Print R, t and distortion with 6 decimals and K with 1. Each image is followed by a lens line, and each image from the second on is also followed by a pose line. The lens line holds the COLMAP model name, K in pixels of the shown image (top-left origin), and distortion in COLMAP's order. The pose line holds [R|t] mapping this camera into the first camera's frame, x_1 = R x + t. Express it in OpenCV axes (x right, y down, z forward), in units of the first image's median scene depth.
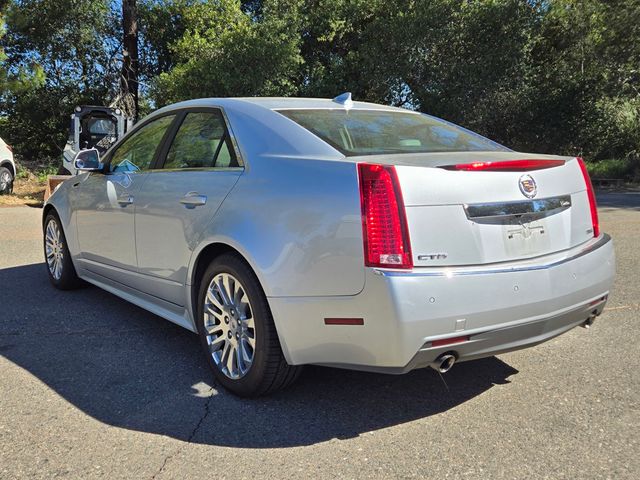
lens RADIAL K [[398.4, 0, 319.8], [0, 398.4, 256.0], [0, 0, 1]] dist [0.003979, 0.000725]
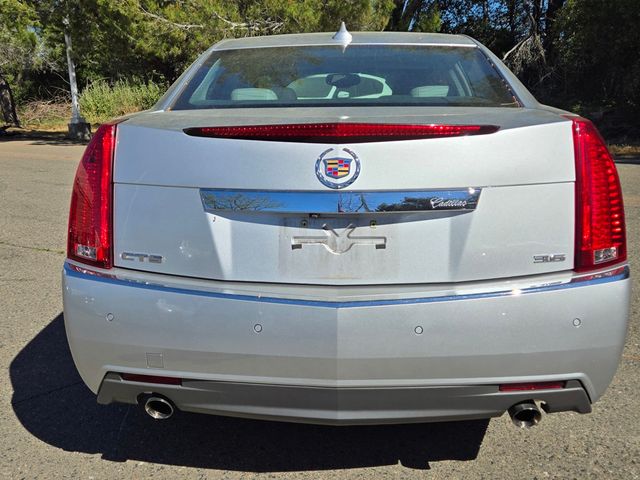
lens RADIAL K [[443.2, 0, 320.0], [0, 443.2, 240.0], [0, 0, 1]] dist [0.051105, -0.004696]
pose [[0.884229, 0.148541, -0.442804, 0.769067], [-0.125521, 0.988776, 0.081040, -0.112475], [0.449871, -0.016076, 0.892949, 0.364663]]
